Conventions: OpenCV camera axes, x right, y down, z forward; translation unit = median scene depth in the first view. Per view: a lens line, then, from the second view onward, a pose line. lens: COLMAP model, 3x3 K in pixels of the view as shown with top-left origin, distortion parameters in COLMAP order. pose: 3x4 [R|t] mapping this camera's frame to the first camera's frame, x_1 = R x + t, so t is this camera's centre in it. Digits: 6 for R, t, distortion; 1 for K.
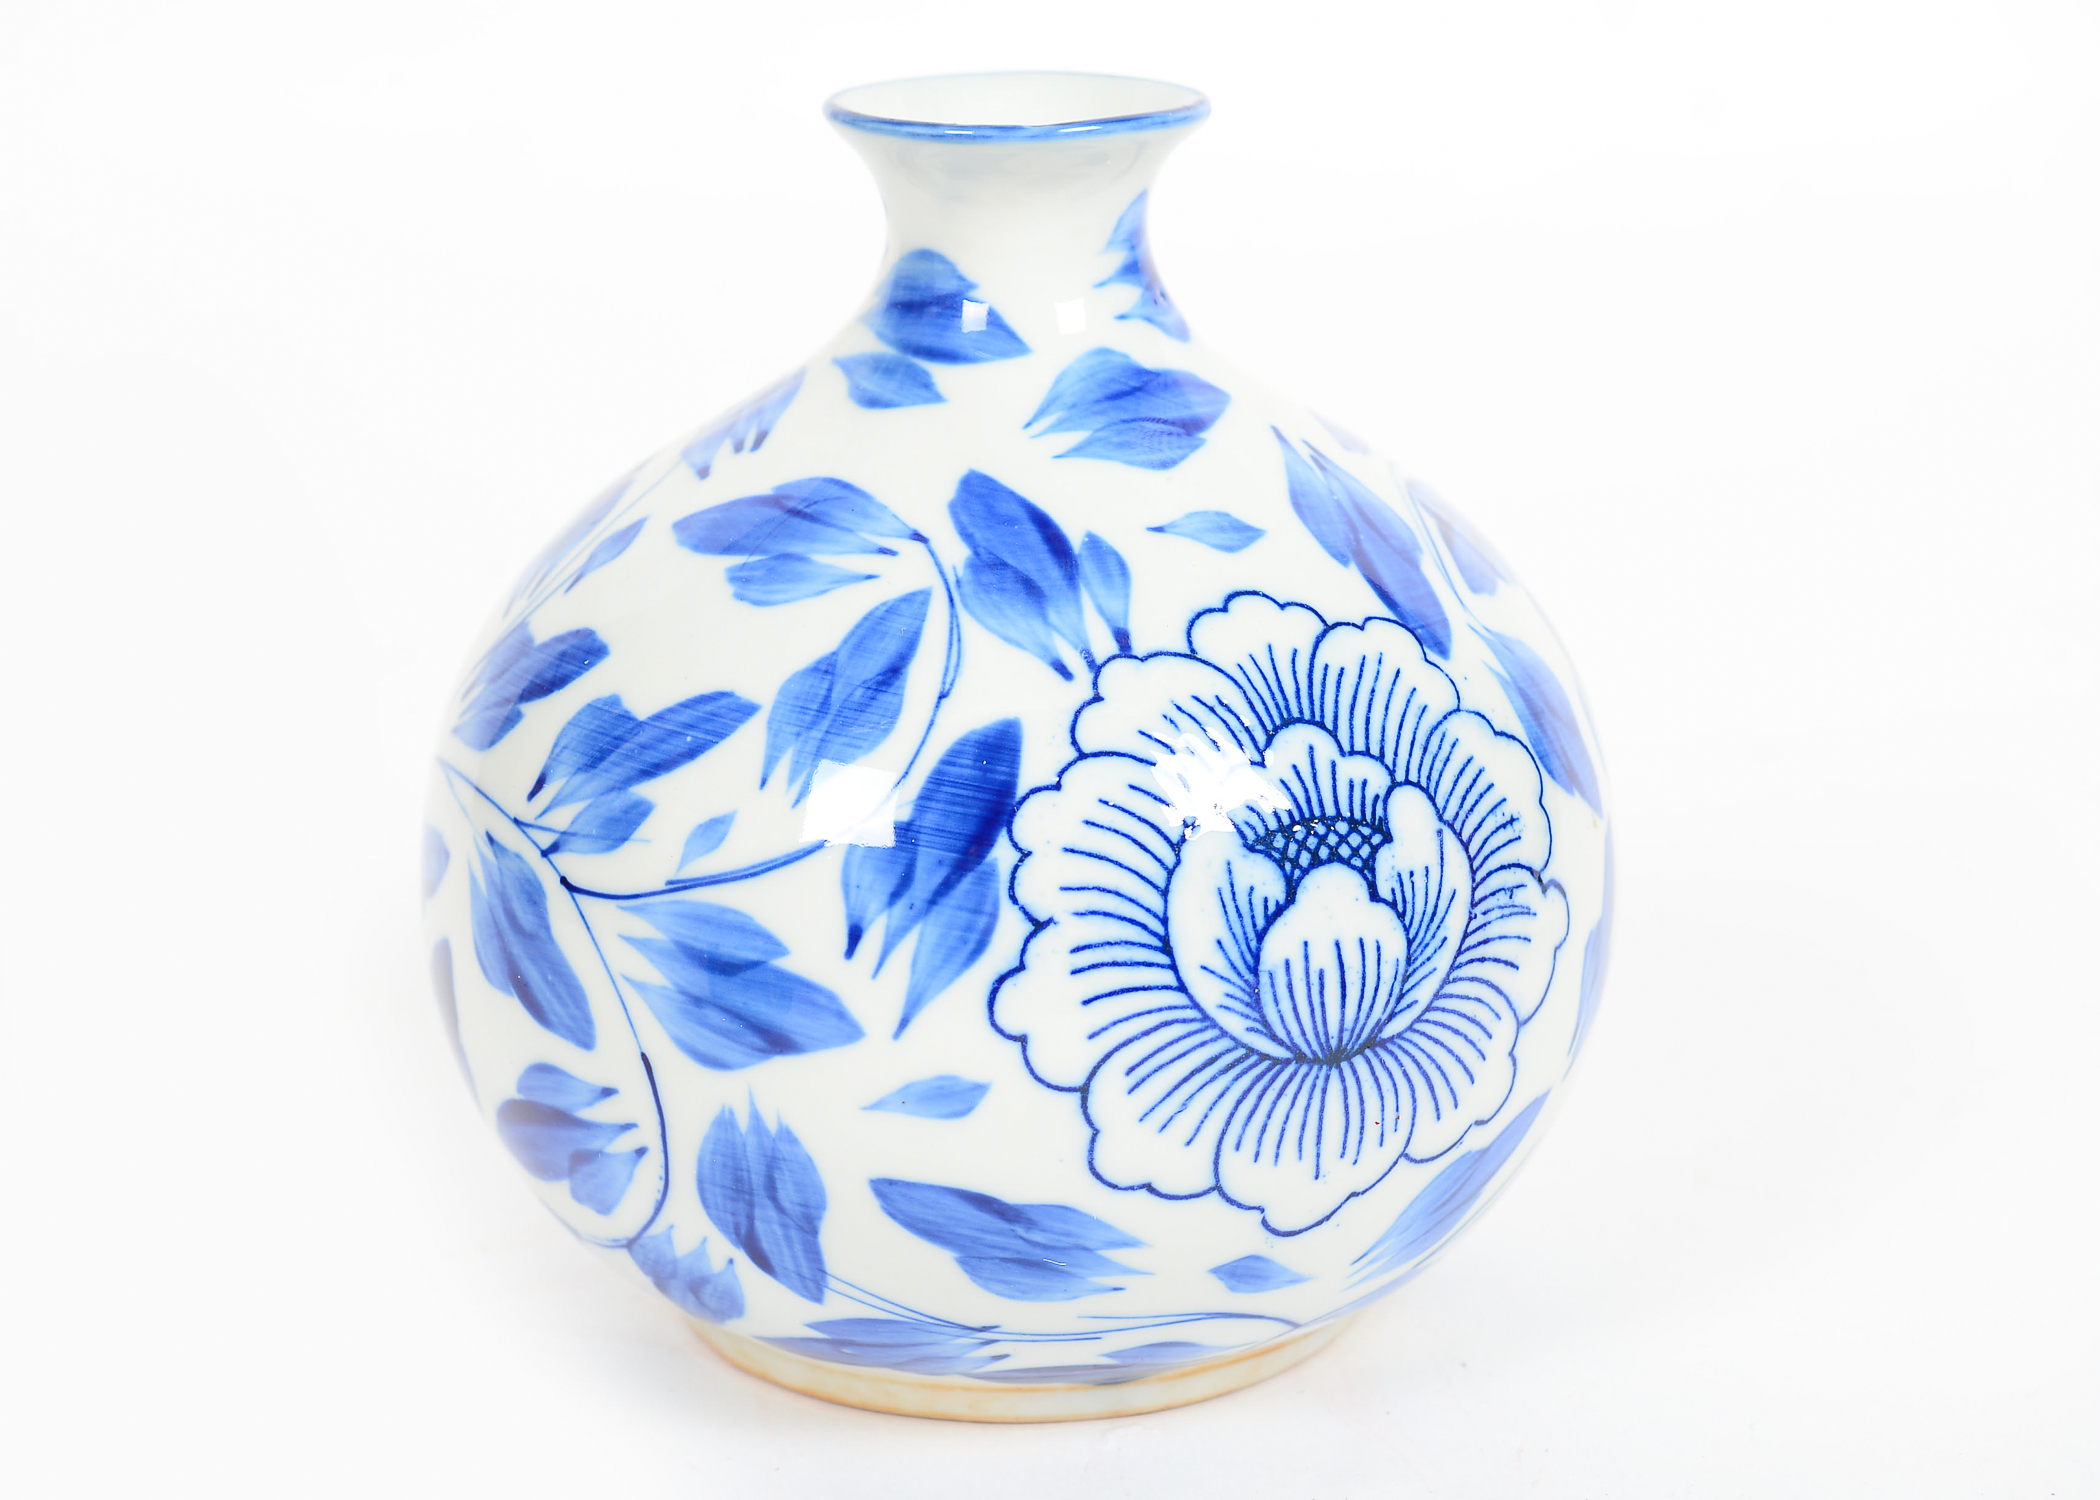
lens RADIAL K [[5352.6, 0, 1045.9], [0, 5352.6, 749.1], [0, 0, 1]] dist [-0.133087, 0.000000]
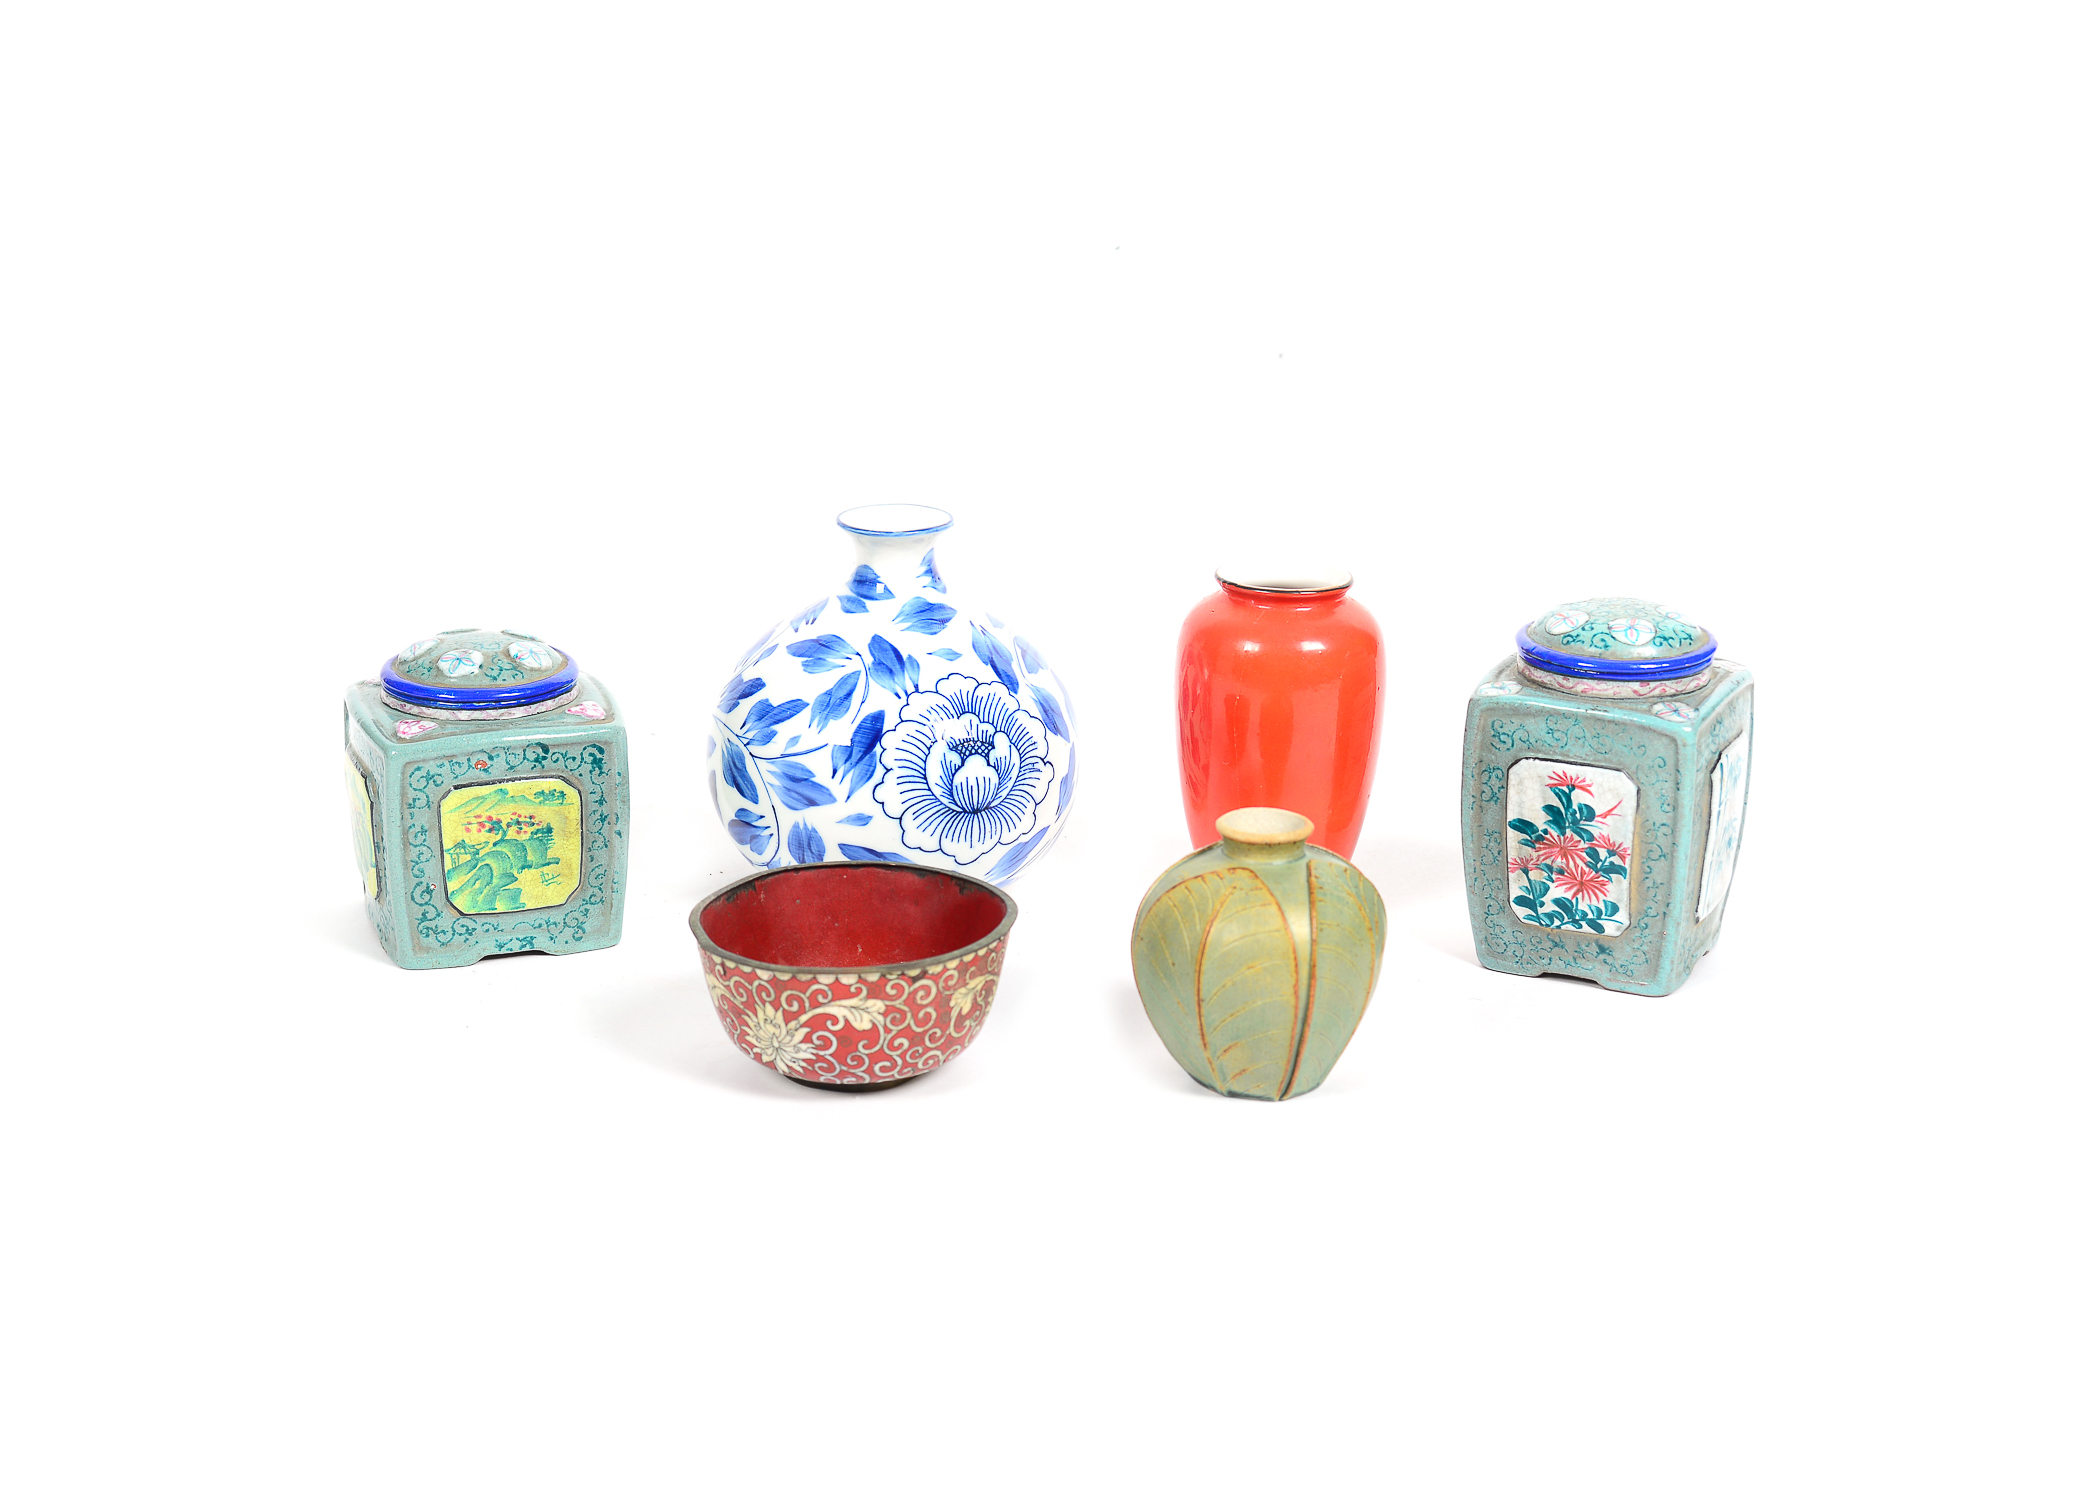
lens RADIAL K [[6948.1, 0, 1022.1], [0, 6948.1, 672.6], [0, 0, 1]] dist [1.563062, 0.000000]
pose [[0.998273, 0.027176, -0.052081, 0.309758], [-0.026363, 0.999521, 0.016230, -0.102655], [0.052497, -0.014829, 0.998511, -3.394095]]
